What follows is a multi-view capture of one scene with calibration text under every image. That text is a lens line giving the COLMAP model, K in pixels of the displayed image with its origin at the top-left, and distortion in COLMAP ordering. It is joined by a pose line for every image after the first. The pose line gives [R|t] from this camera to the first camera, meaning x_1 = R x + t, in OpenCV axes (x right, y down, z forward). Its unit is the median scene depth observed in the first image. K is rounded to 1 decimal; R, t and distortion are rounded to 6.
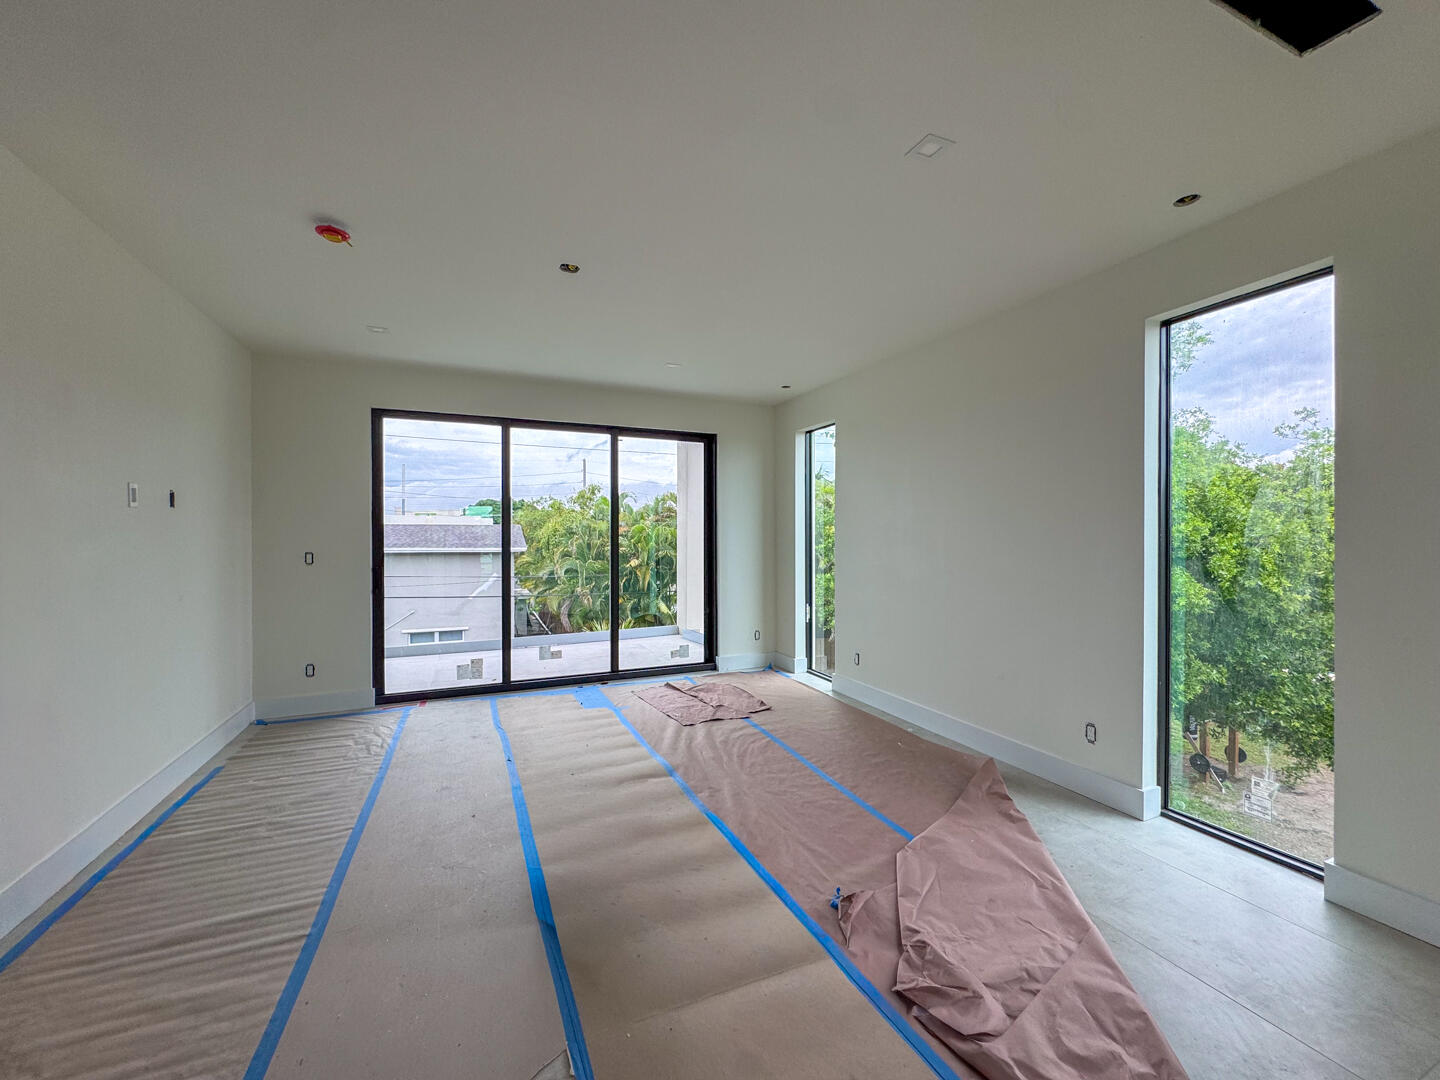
lens RADIAL K [[578.4, 0, 721.5], [0, 578.4, 538.6], [0, 0, 1]] dist [0.002122, 0.000178]
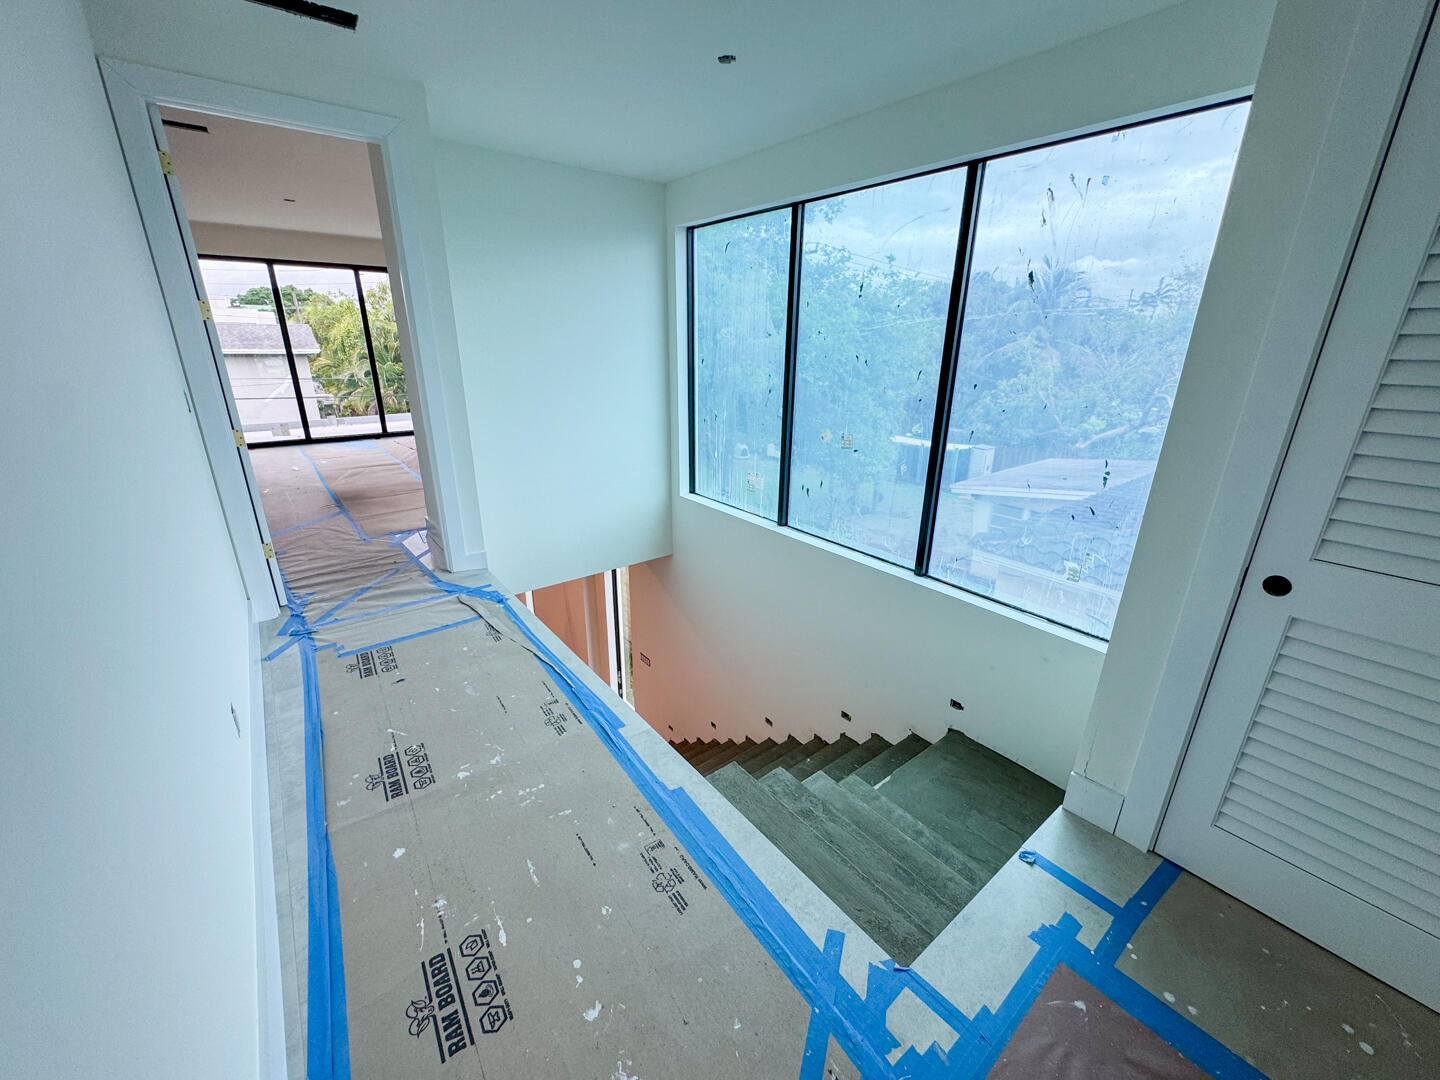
lens RADIAL K [[578.4, 0, 726.6], [0, 578.4, 544.8], [0, 0, 1]] dist [0.002122, 0.000178]
pose [[0.968369, -0.072852, 0.238650, 0.091260], [-0.010625, 0.943522, 0.331140, -0.005152], [-0.249295, -0.323202, 0.912903, -0.224028]]
